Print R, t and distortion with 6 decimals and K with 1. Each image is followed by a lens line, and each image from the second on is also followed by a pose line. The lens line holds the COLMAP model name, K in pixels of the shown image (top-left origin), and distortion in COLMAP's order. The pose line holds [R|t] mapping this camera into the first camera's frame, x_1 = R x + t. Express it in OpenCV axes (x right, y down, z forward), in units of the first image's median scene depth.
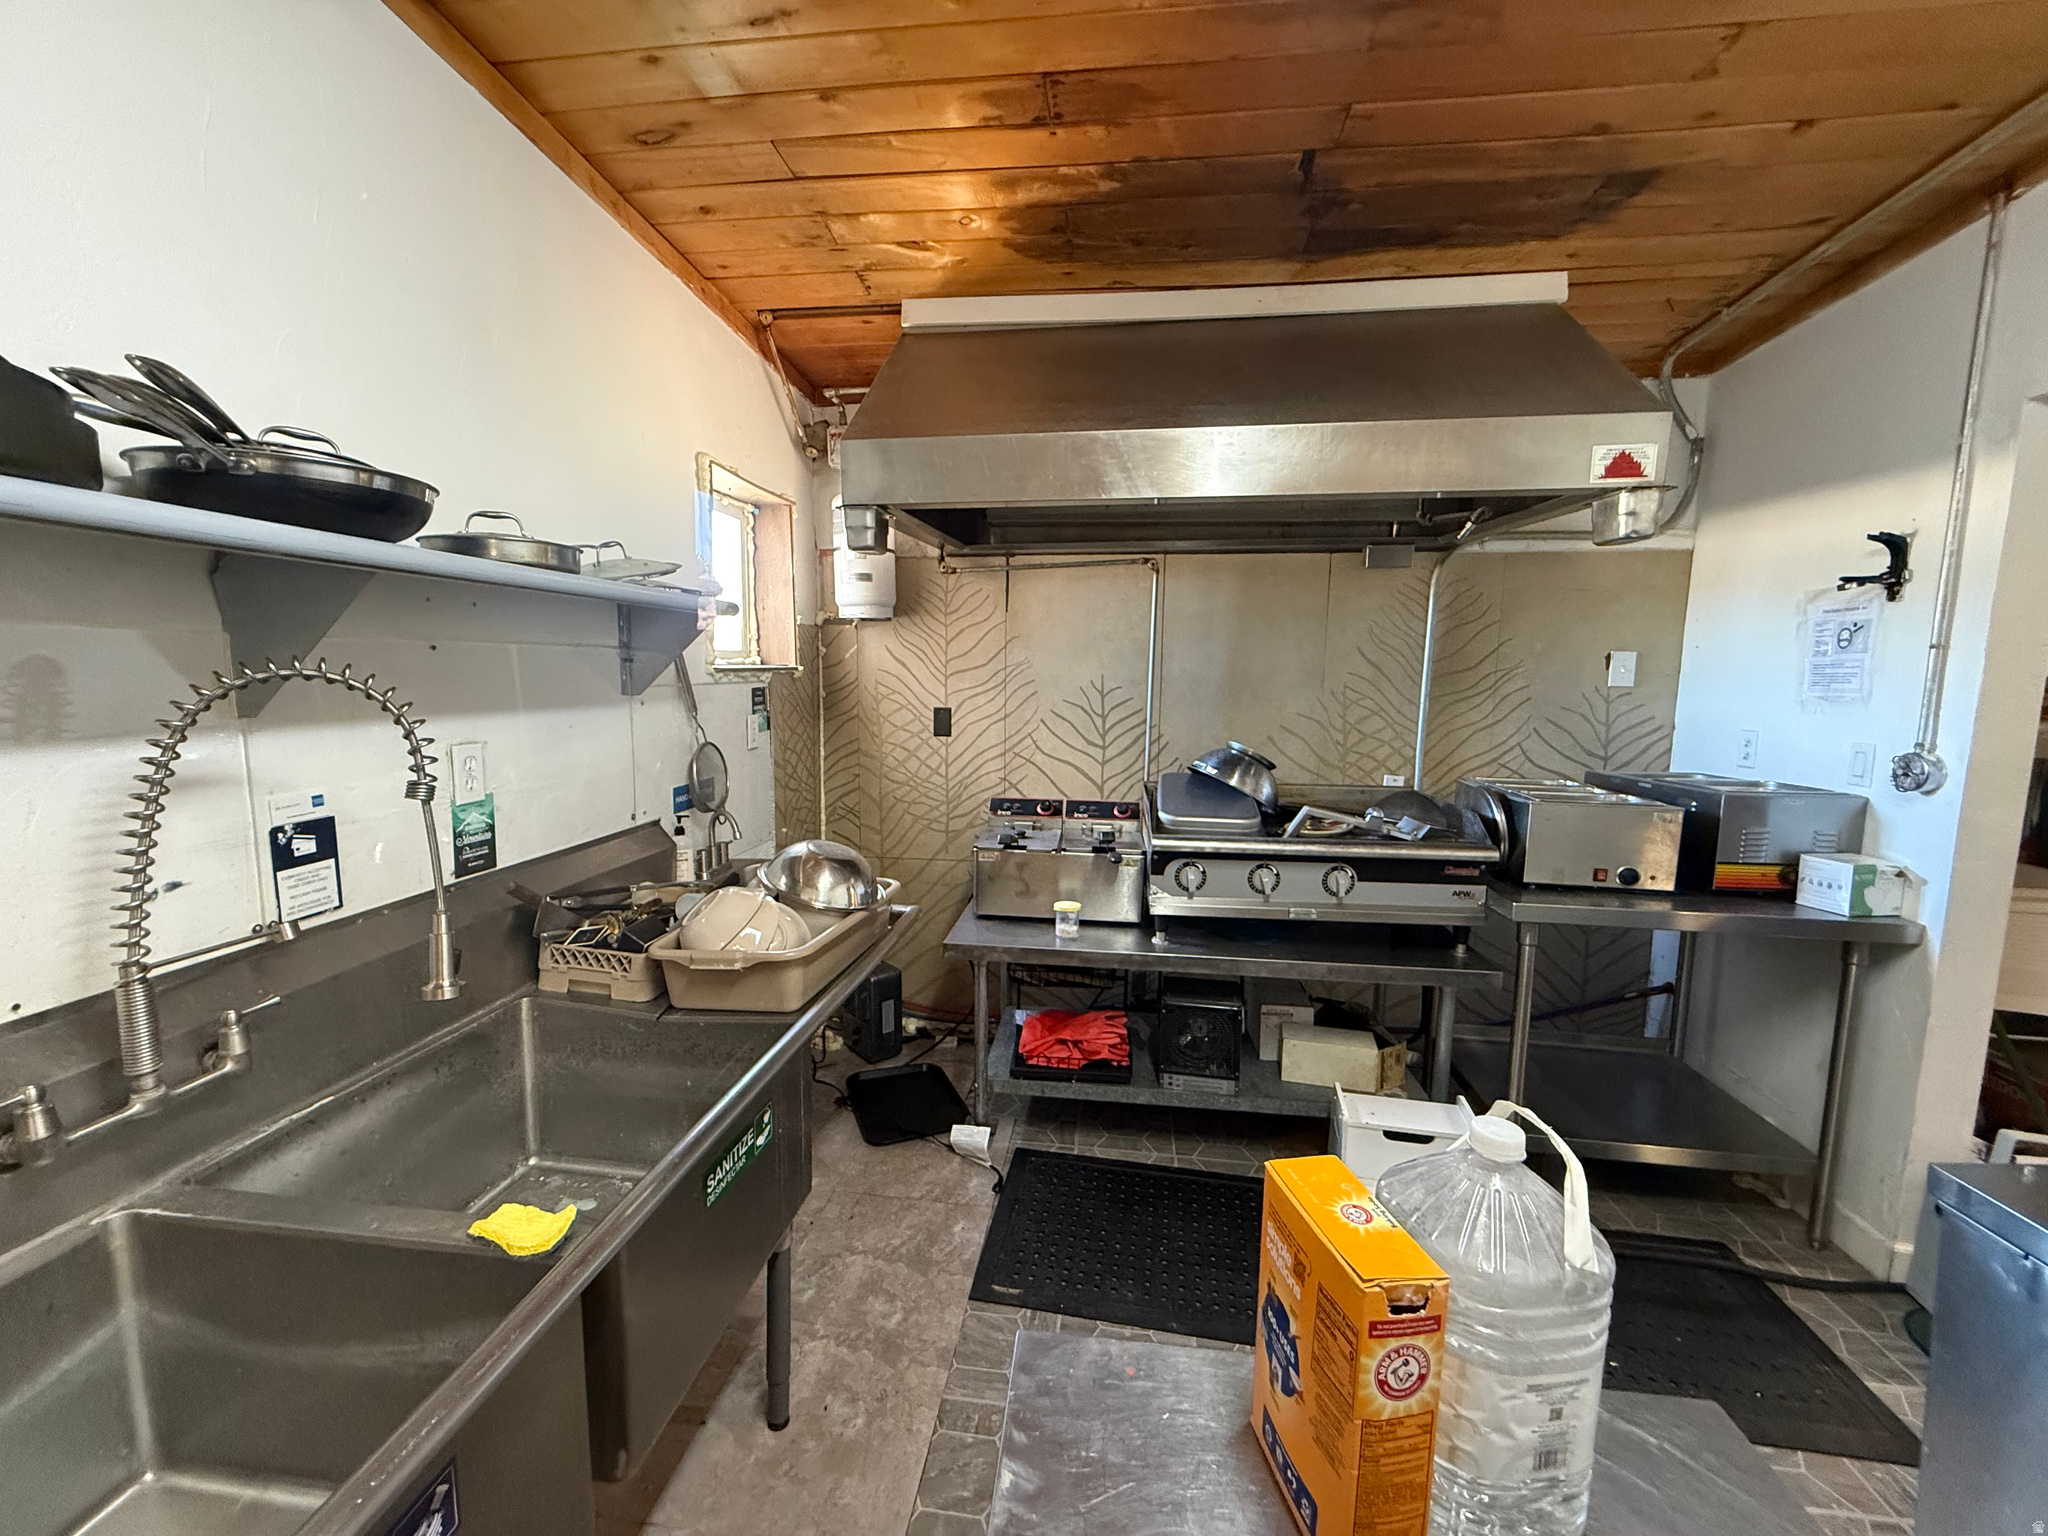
lens RADIAL K [[813.2, 0, 1016.1], [0, 813.2, 773.3], [0, 0, 1]] dist [-0.000027, -0.000016]
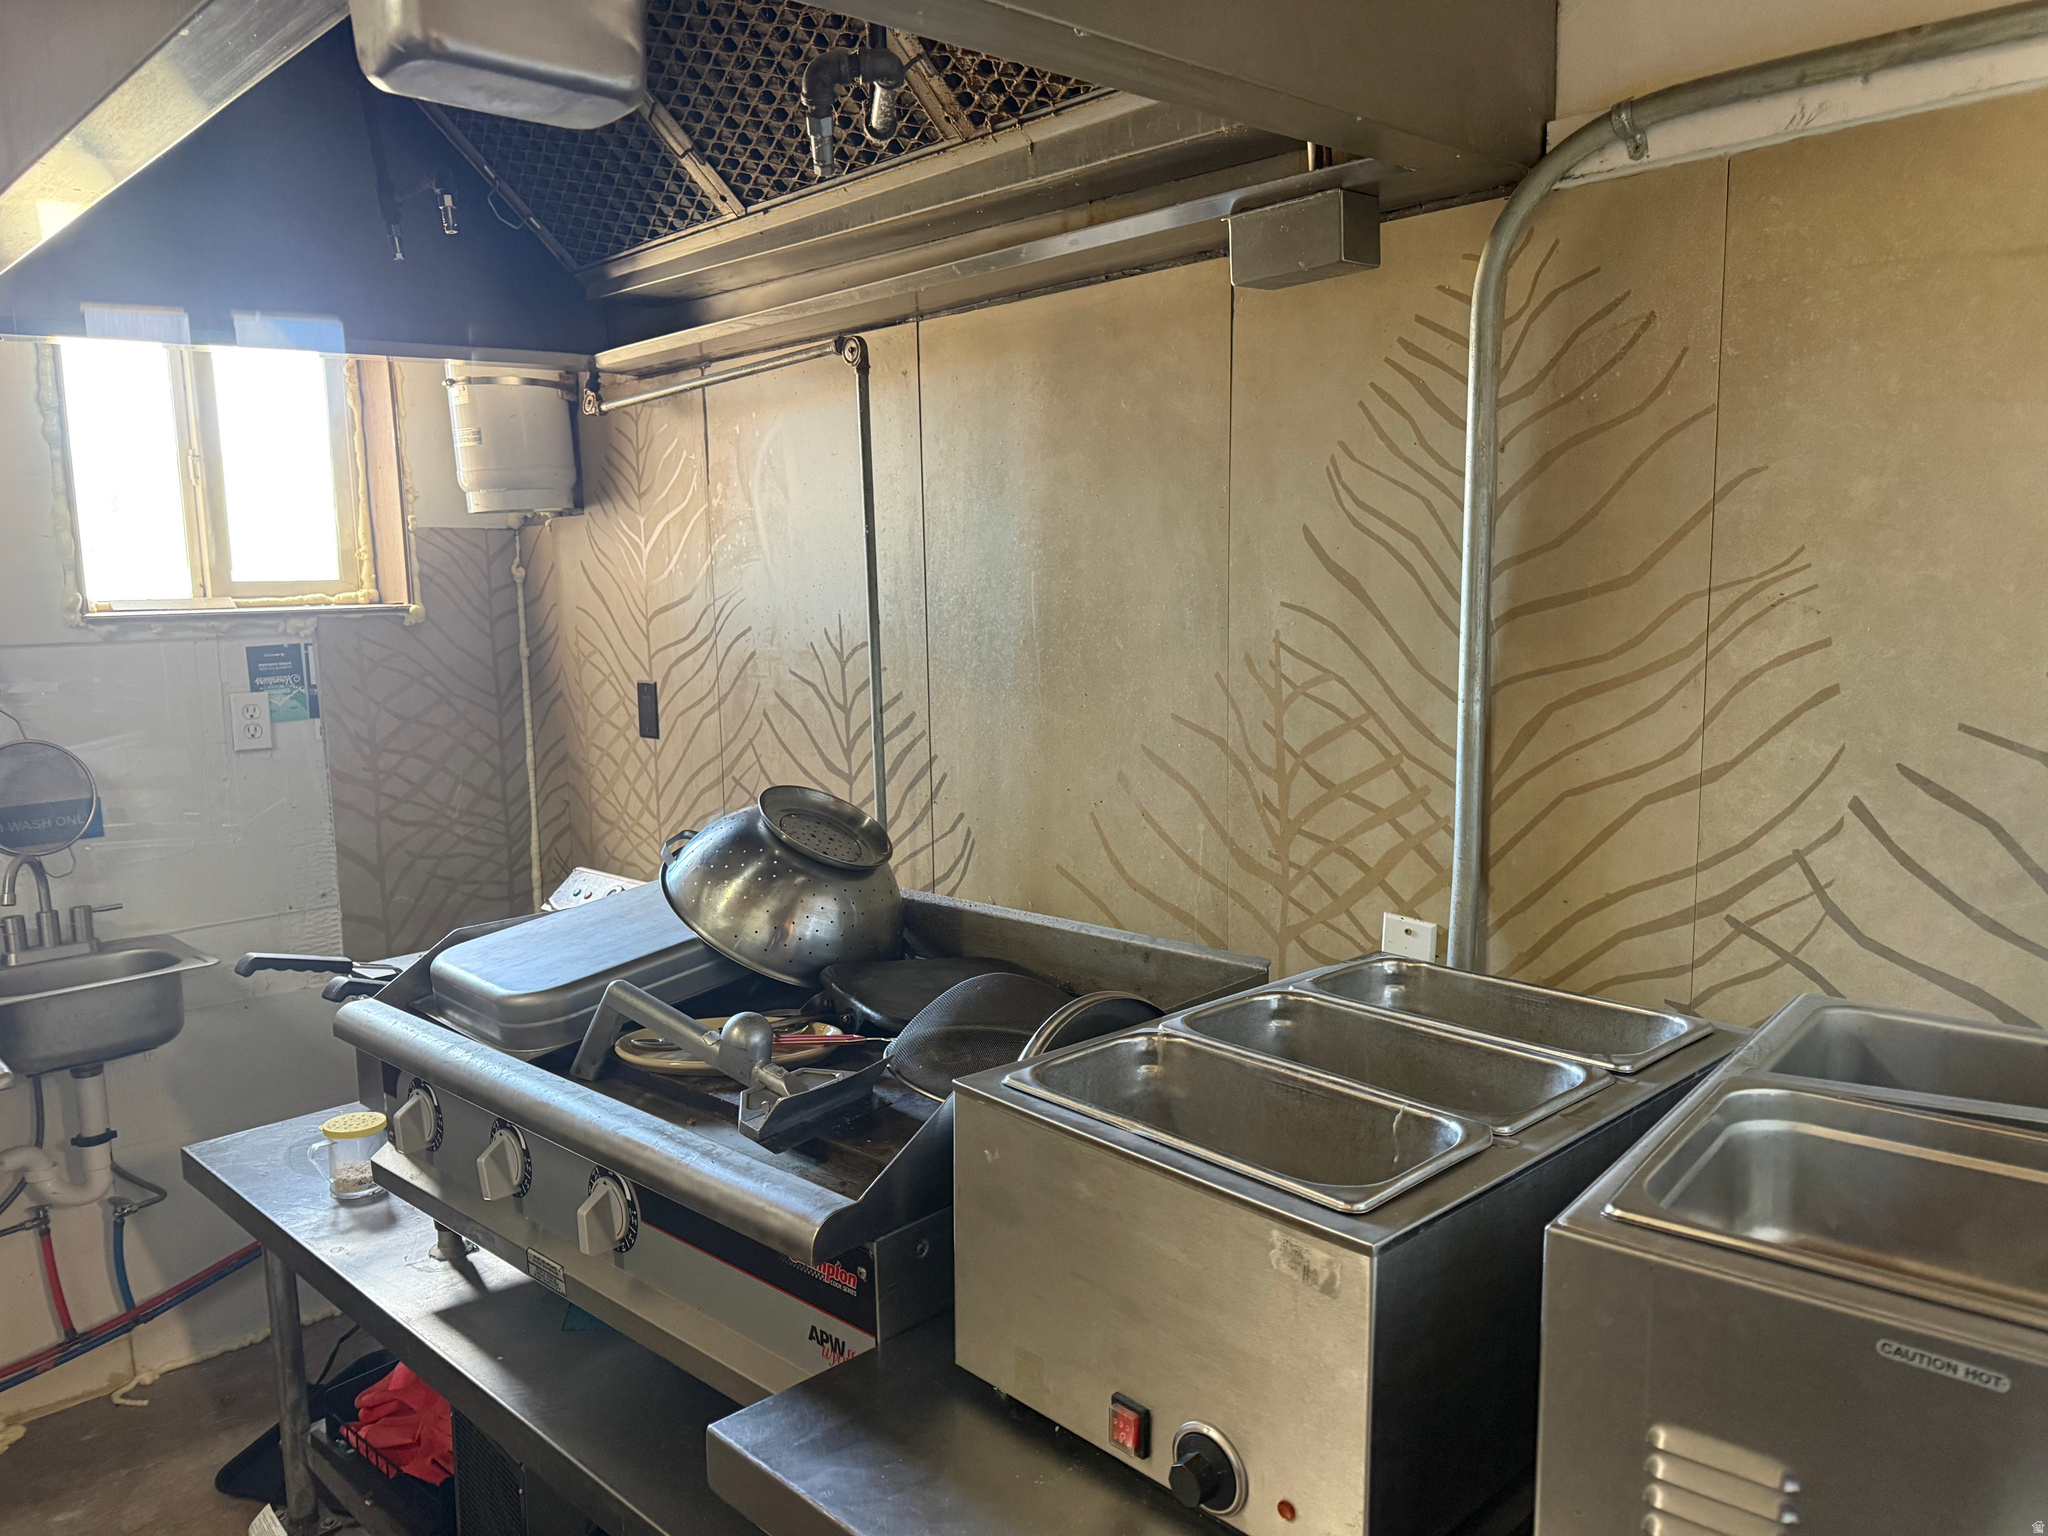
lens RADIAL K [[1433.7, 0, 1018.5], [0, 1433.7, 783.6], [0, 0, 1]] dist [0.052531, -0.048421]
pose [[0.805123, 0.058202, -0.590245, 0.678629], [-0.048410, 0.998302, 0.032405, -0.061693], [0.591129, 0.002484, 0.806573, 0.444788]]
